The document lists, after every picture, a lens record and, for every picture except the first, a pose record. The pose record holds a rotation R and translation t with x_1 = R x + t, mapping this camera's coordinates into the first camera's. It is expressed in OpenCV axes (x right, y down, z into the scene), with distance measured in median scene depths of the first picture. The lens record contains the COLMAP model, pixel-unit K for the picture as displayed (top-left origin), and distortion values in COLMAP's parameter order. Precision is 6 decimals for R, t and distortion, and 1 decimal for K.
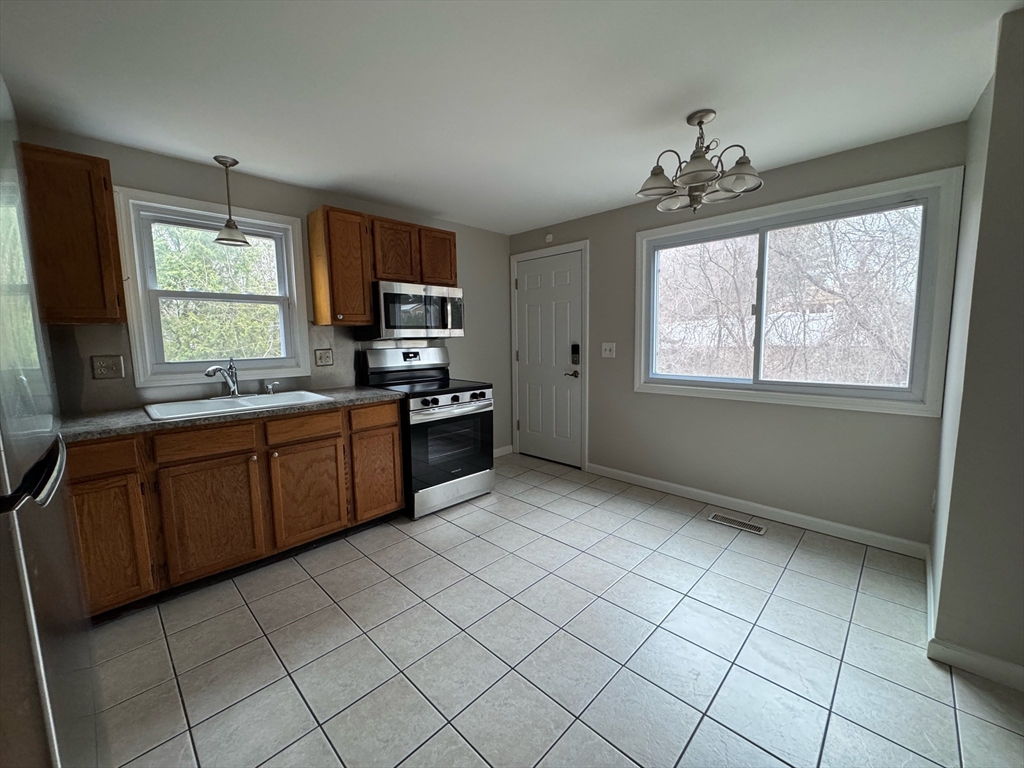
lens RADIAL K [[409.9, 0, 514.3], [0, 409.9, 381.7], [0, 0, 1]] dist [-0.000875, -0.000177]
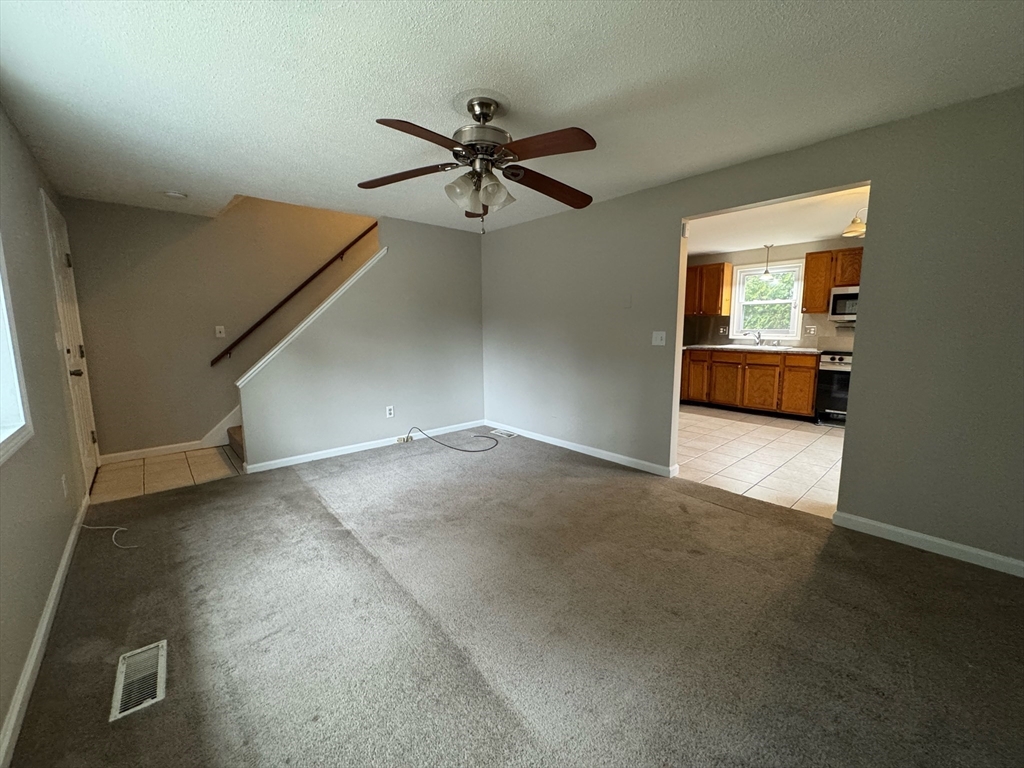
lens RADIAL K [[409.9, 0, 514.3], [0, 409.9, 381.7], [0, 0, 1]] dist [-0.000875, -0.000177]
pose [[-0.069138, 0.149134, -0.986397, 1.727181], [-0.104885, 0.982196, 0.155851, 0.020164], [0.992078, 0.114234, -0.052265, -0.235155]]
